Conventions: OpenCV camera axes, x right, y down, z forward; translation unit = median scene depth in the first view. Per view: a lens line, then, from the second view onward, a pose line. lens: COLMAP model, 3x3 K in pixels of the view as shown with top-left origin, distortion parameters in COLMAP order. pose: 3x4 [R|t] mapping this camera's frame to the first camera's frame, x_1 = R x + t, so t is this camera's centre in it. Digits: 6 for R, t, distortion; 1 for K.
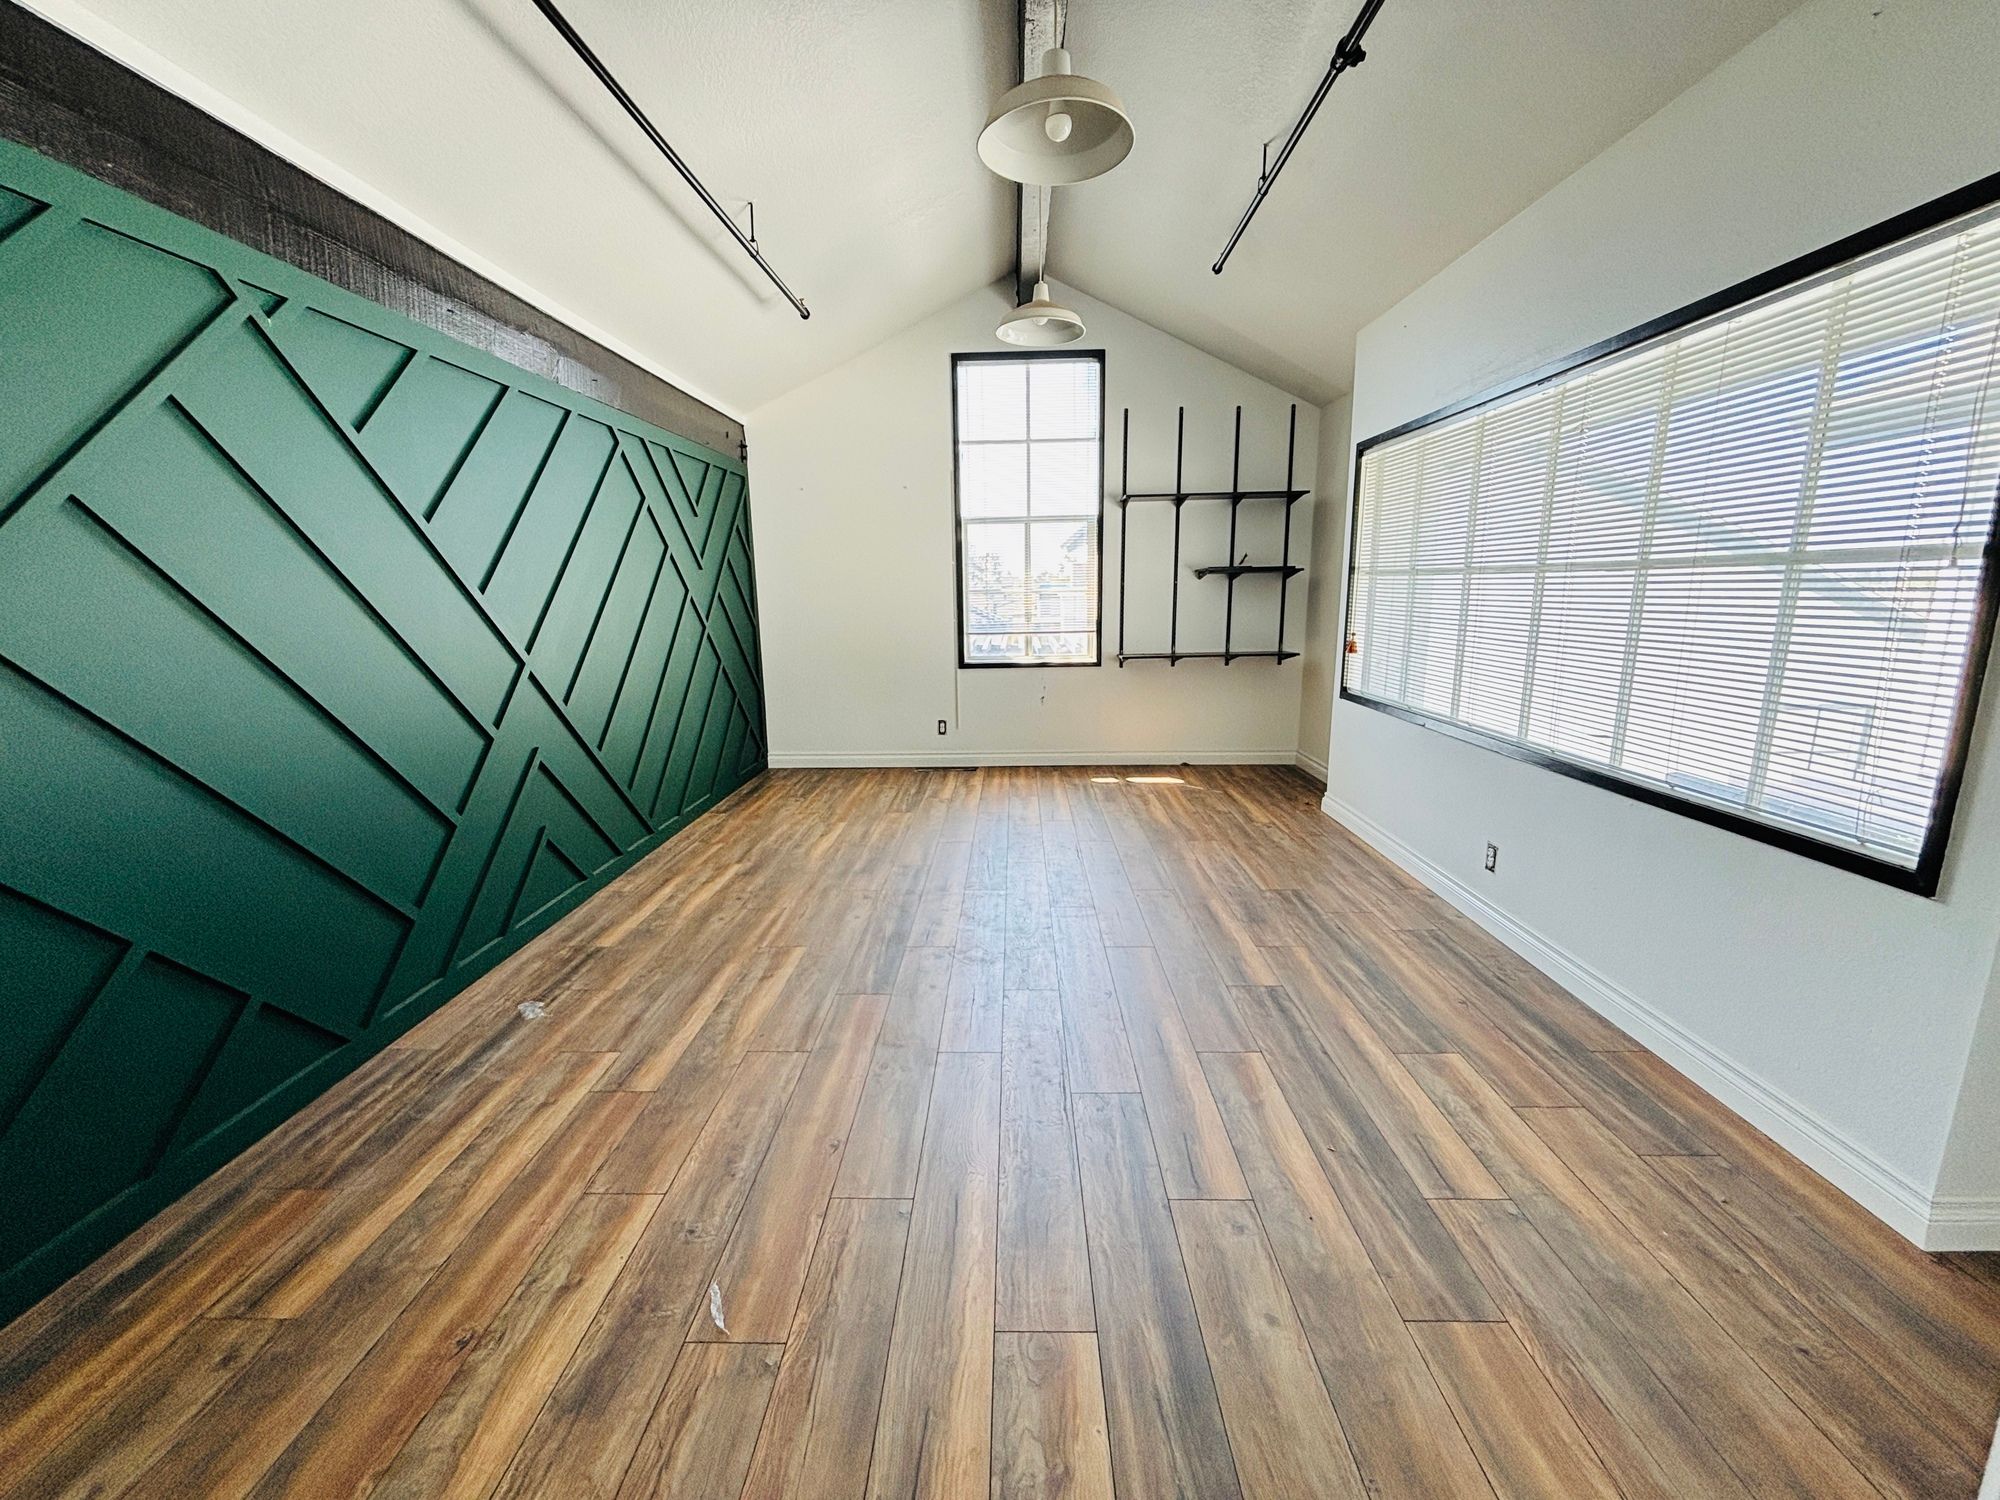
lens RADIAL K [[812.2, 0, 1009.4], [0, 812.2, 709.6], [0, 0, 1]] dist [-0.000675, 0.000780]
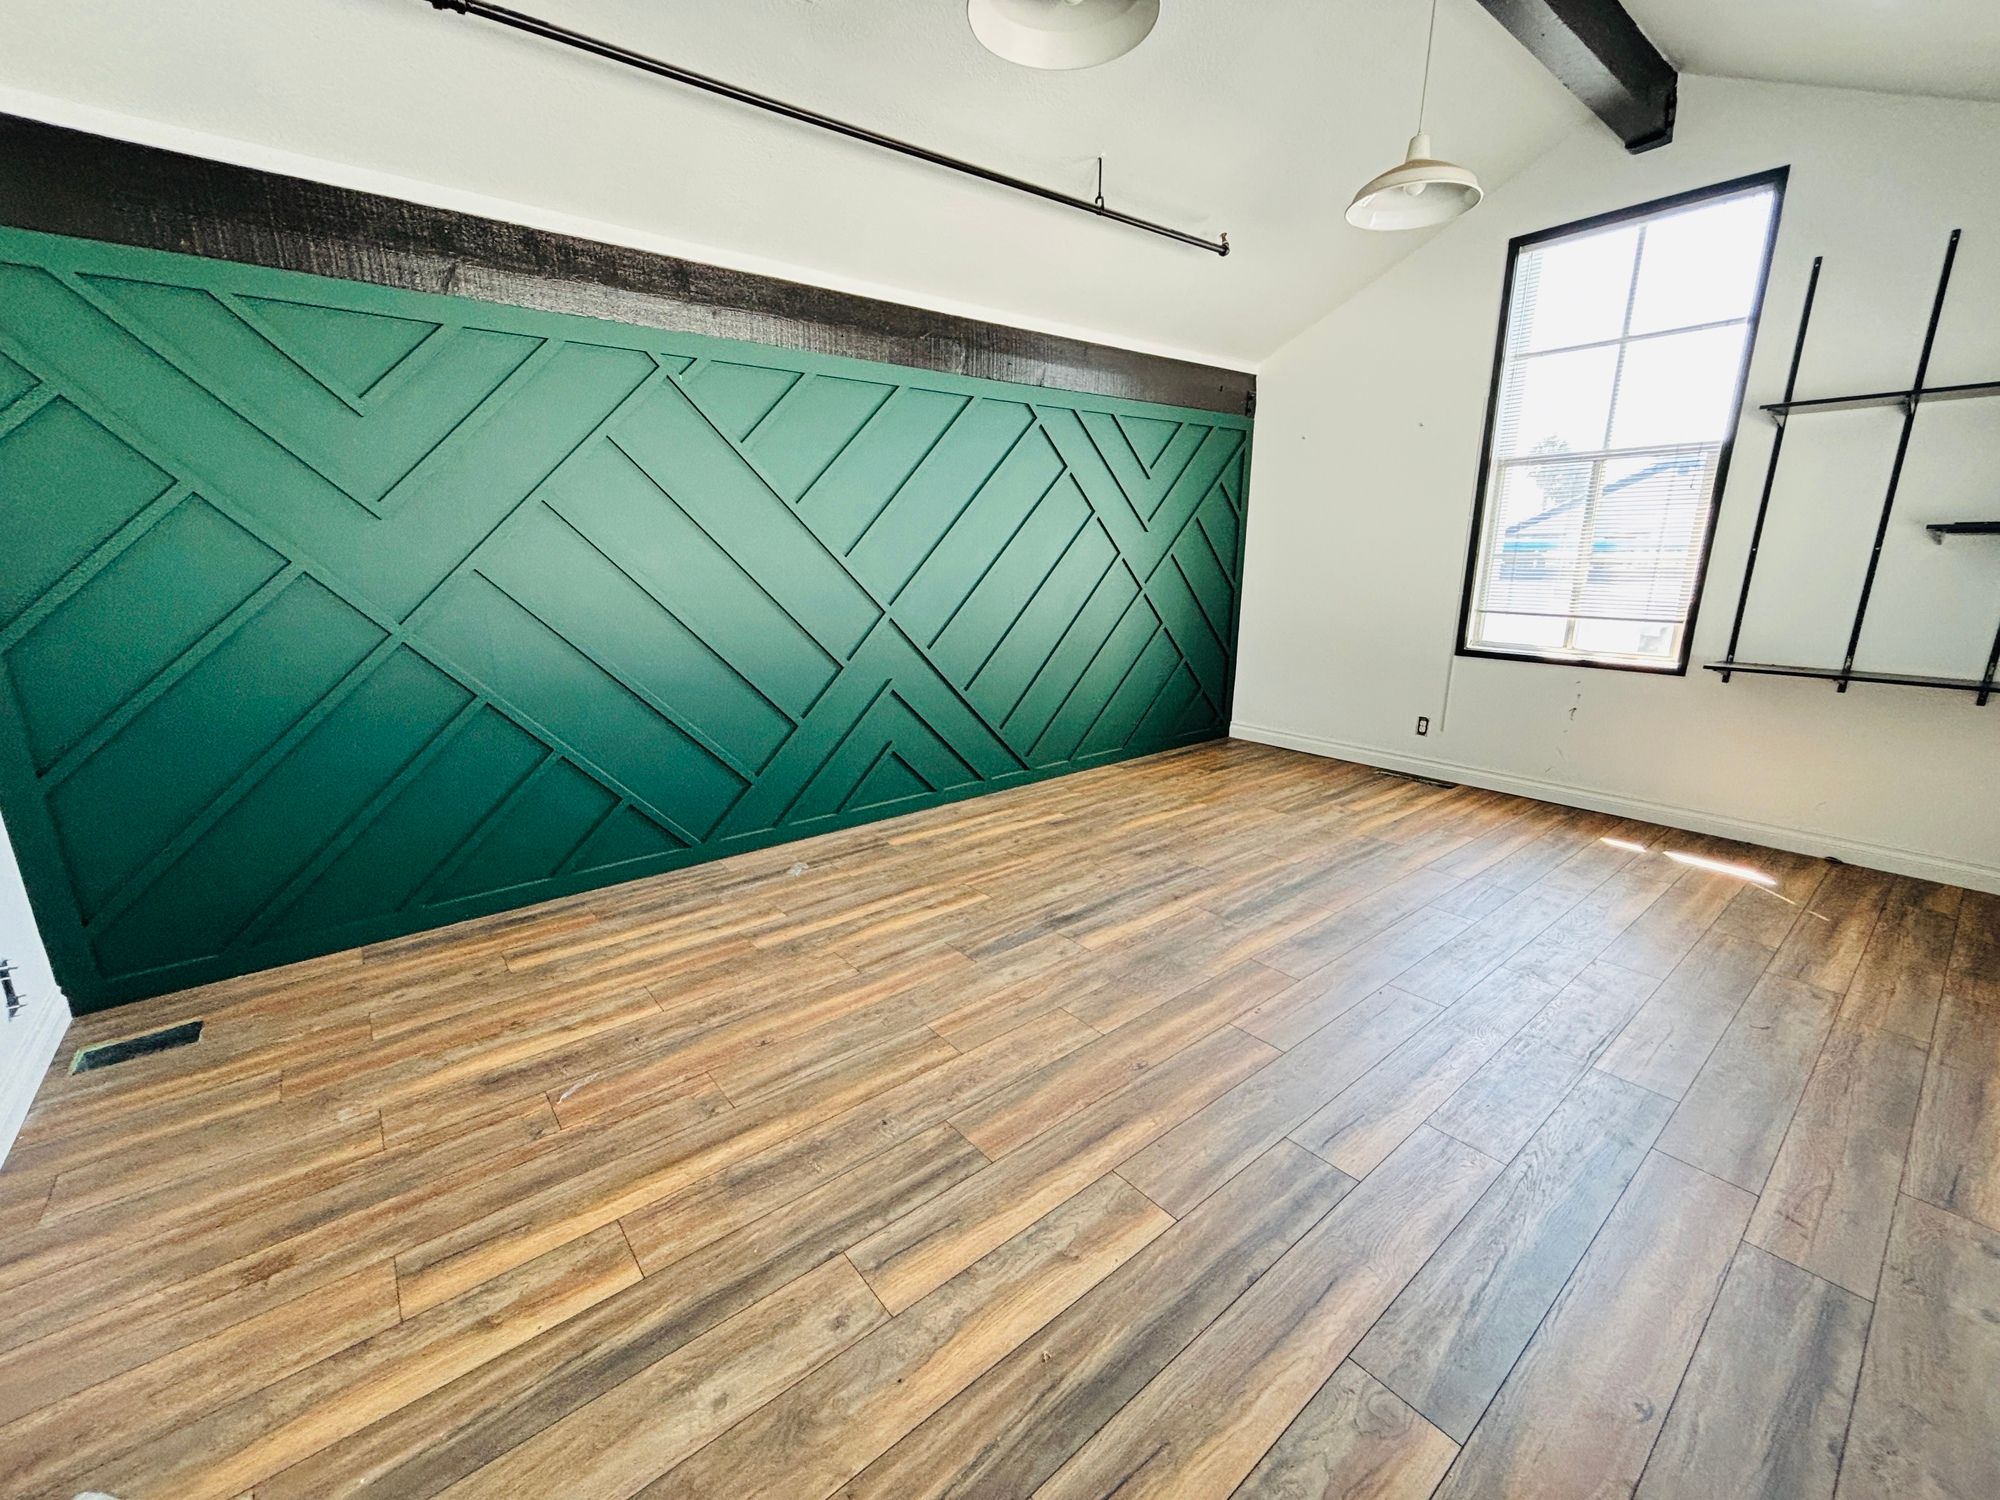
lens RADIAL K [[812.2, 0, 972.6], [0, 812.2, 714.3], [0, 0, 1]] dist [-0.000675, 0.000780]
pose [[0.652772, 0.163700, -0.739656, 0.269109], [-0.119602, 0.986398, 0.112756, -0.033407], [0.748053, 0.014861, 0.663472, 0.155830]]
